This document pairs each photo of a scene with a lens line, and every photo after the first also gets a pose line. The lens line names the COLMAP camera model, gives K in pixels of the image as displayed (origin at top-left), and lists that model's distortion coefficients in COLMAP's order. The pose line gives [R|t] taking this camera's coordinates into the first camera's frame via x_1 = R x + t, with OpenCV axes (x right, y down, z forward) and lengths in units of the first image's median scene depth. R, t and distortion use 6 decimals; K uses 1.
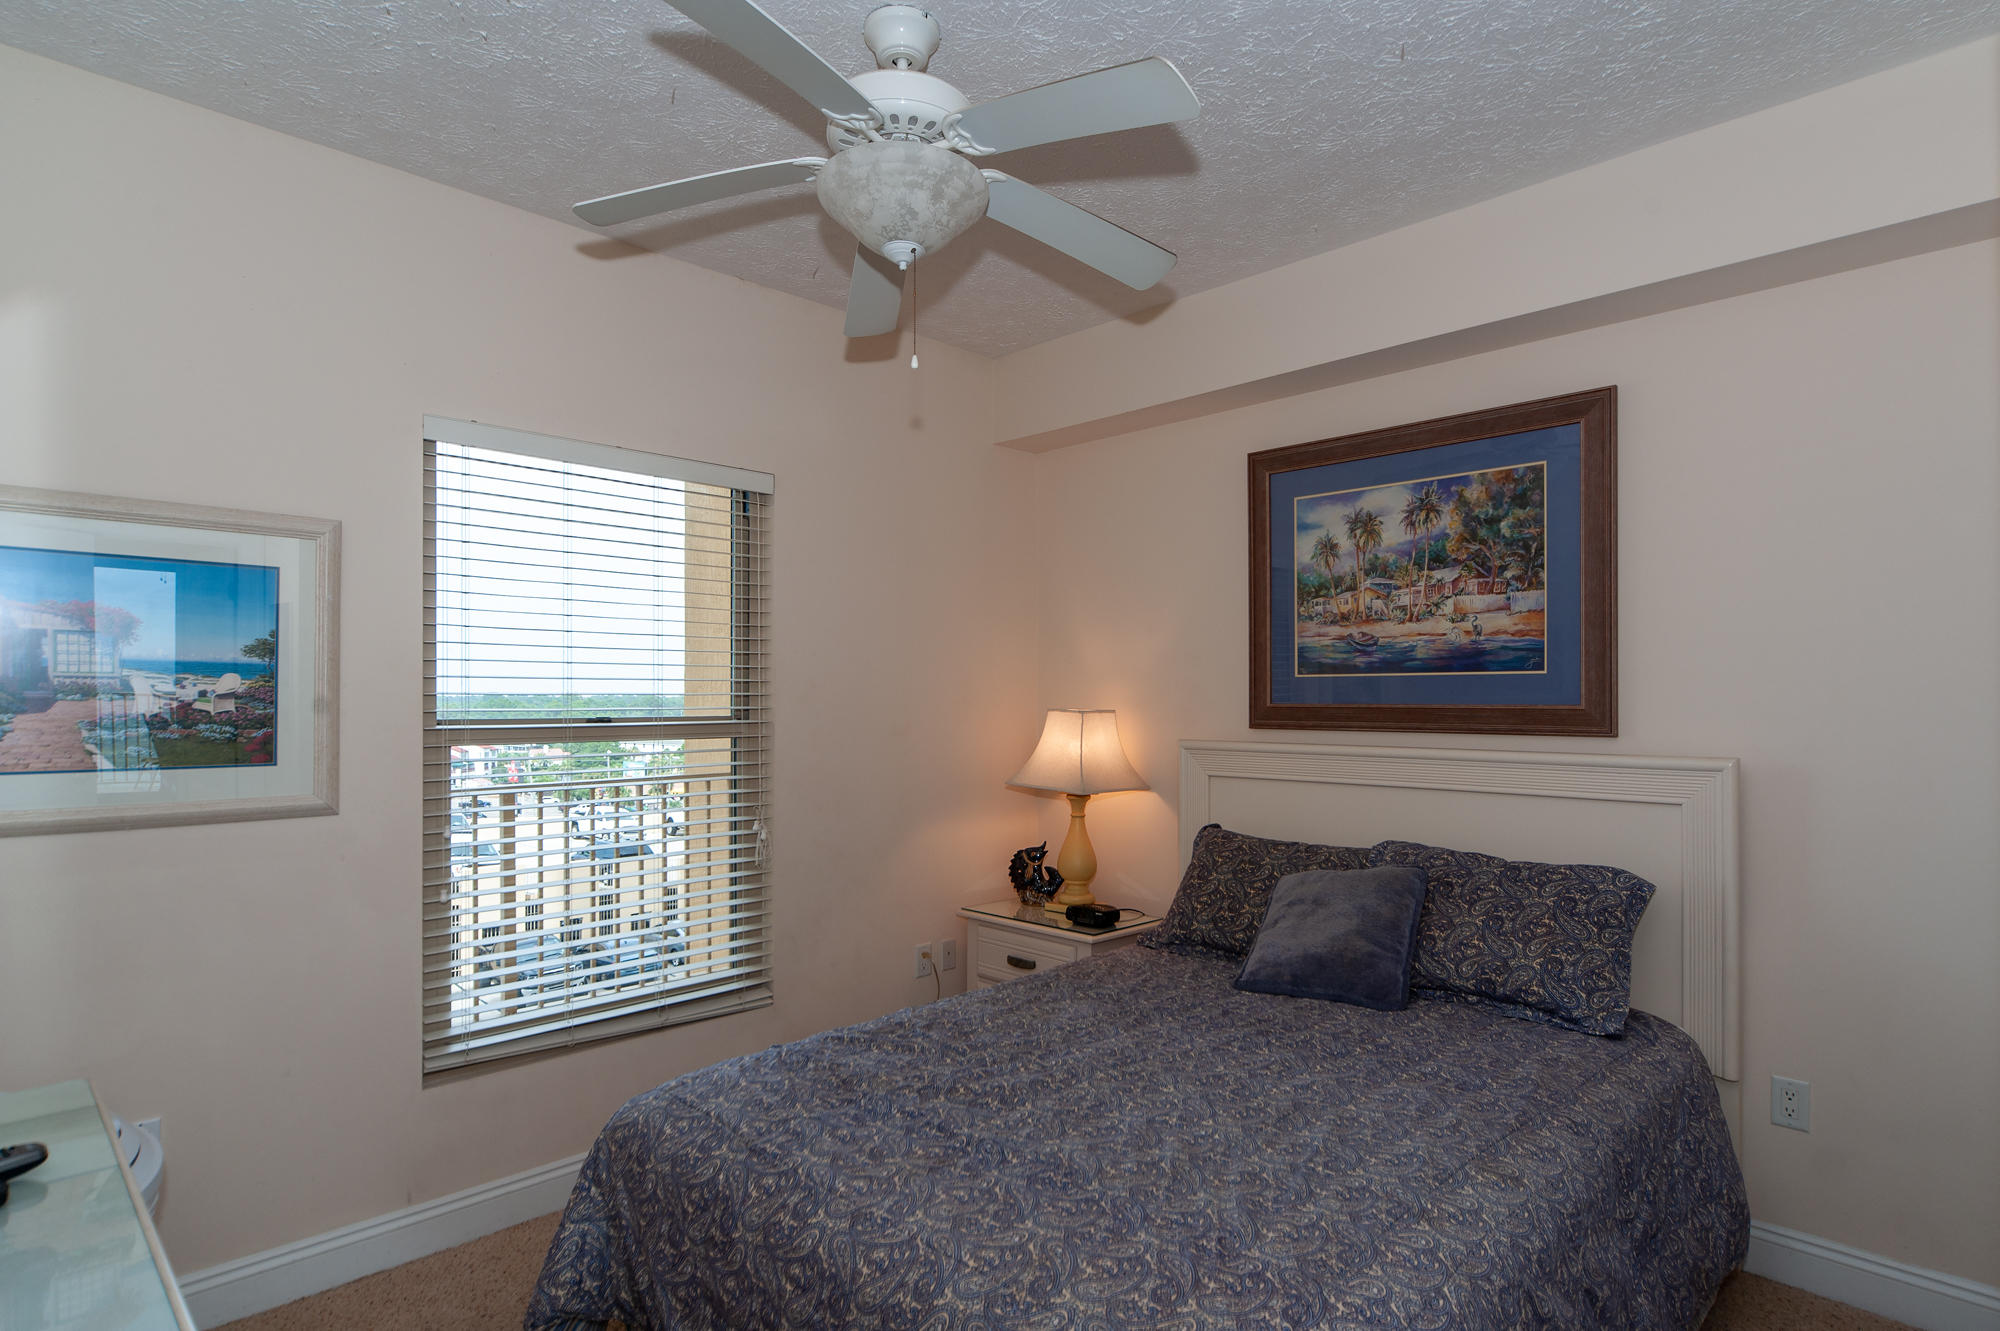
lens RADIAL K [[1022.9, 0, 1056.0], [0, 1022.9, 686.4], [0, 0, 1]] dist [0.002876, 0.000303]
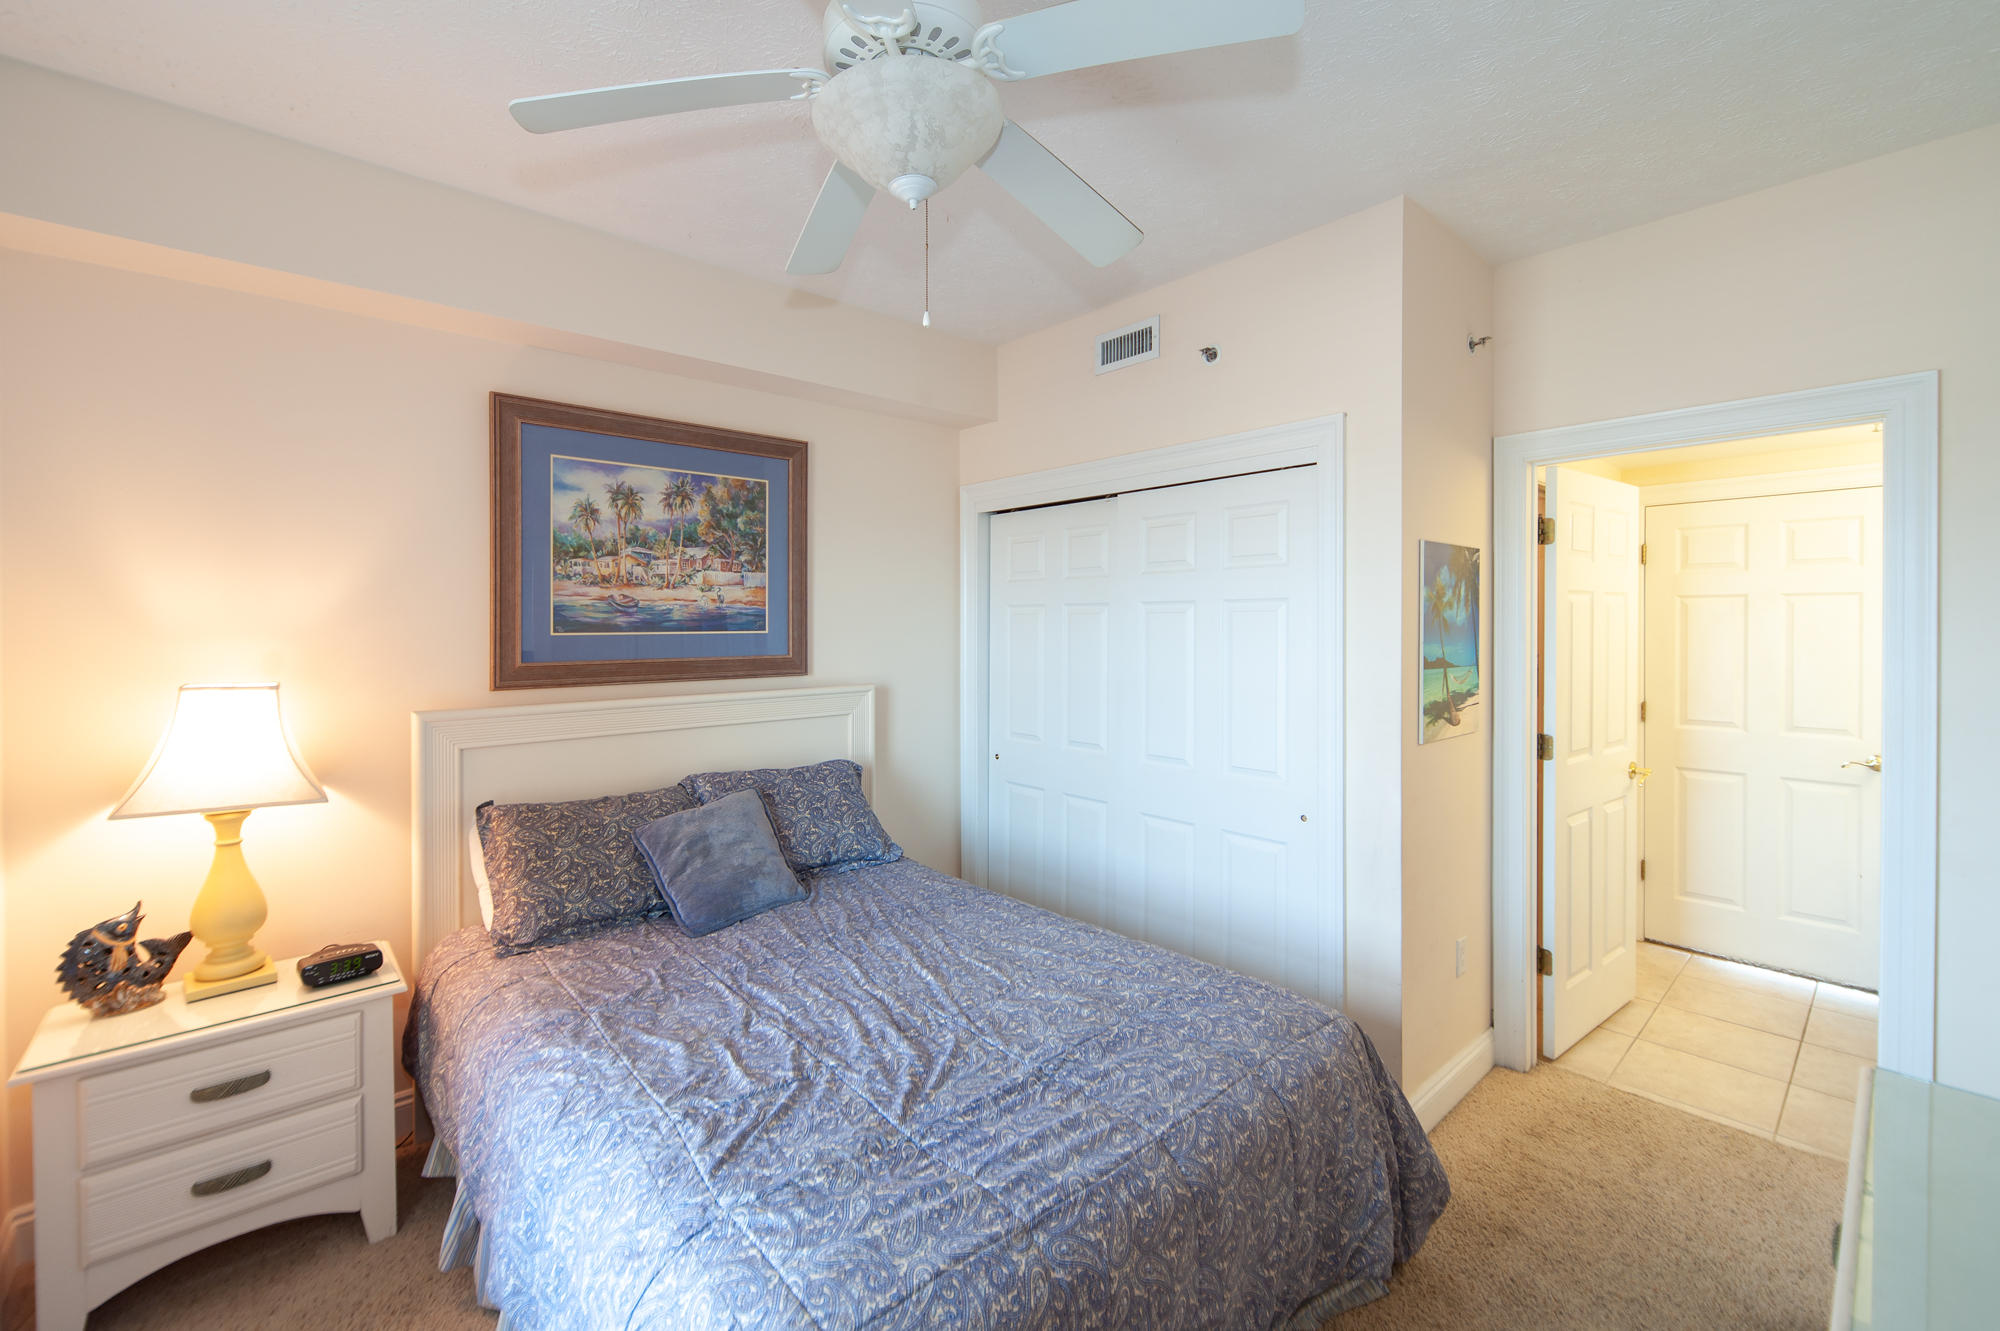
lens RADIAL K [[810.5, 0, 969.8], [0, 810.5, 628.0], [0, 0, 1]] dist [-0.000860, 0.000776]
pose [[0.122911, -0.004475, 0.992408, -0.545672], [-0.004880, 0.999975, 0.005114, -0.024588], [-0.992406, -0.005472, 0.122887, 0.550778]]
